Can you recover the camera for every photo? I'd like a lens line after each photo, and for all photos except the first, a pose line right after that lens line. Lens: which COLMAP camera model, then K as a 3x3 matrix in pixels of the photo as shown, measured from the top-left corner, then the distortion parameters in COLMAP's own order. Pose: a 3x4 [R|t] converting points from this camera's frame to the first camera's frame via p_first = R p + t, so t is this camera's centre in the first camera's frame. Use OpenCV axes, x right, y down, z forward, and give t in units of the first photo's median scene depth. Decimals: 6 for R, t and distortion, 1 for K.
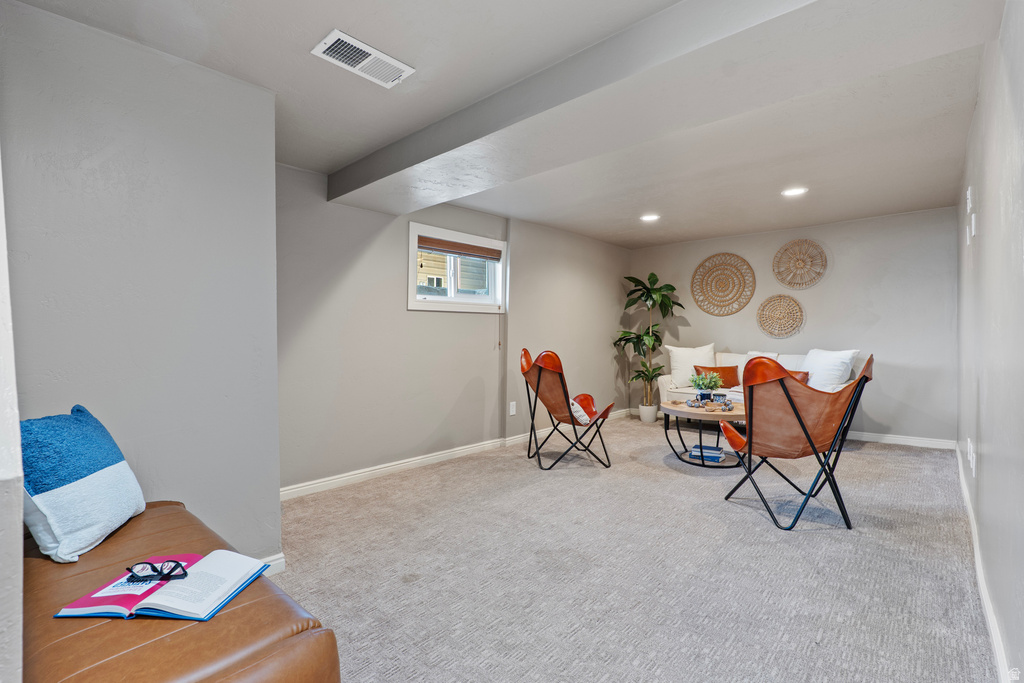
lens RADIAL K [[479.0, 0, 512.6], [0, 479.0, 336.8], [0, 0, 1]] dist [-0.026044, 0.005408]
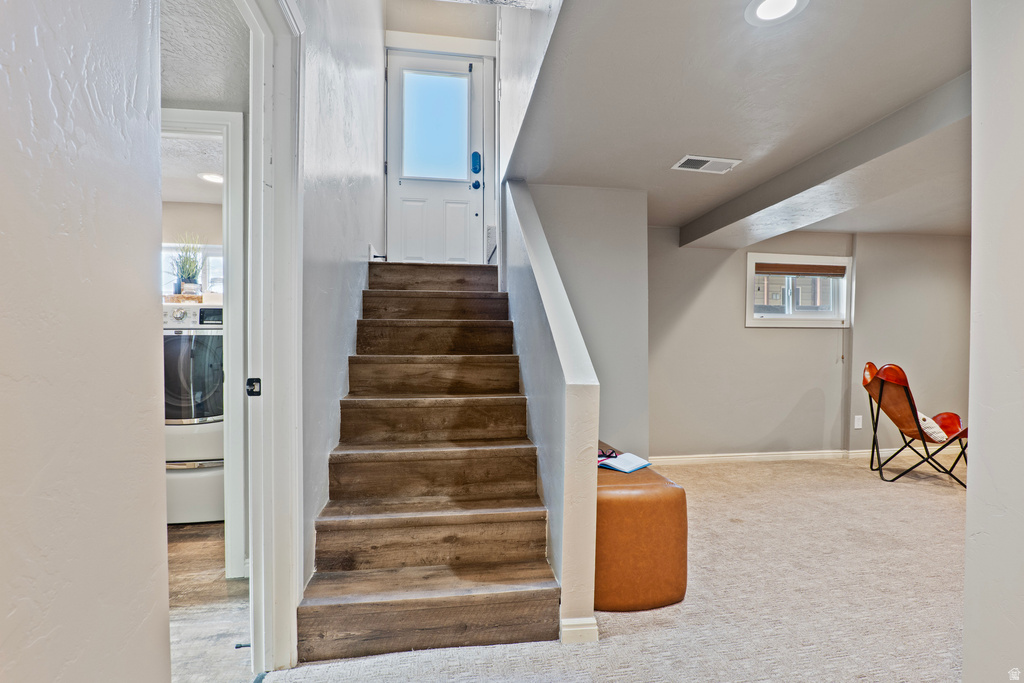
lens RADIAL K [[470.4, 0, 532.3], [0, 470.4, 352.7], [0, 0, 1]] dist [-0.000503, 0.000303]
pose [[0.786218, 0.008847, -0.617885, 0.089742], [-0.007425, 0.999961, 0.004871, 0.005252], [0.617904, 0.000758, 0.786253, -0.251452]]
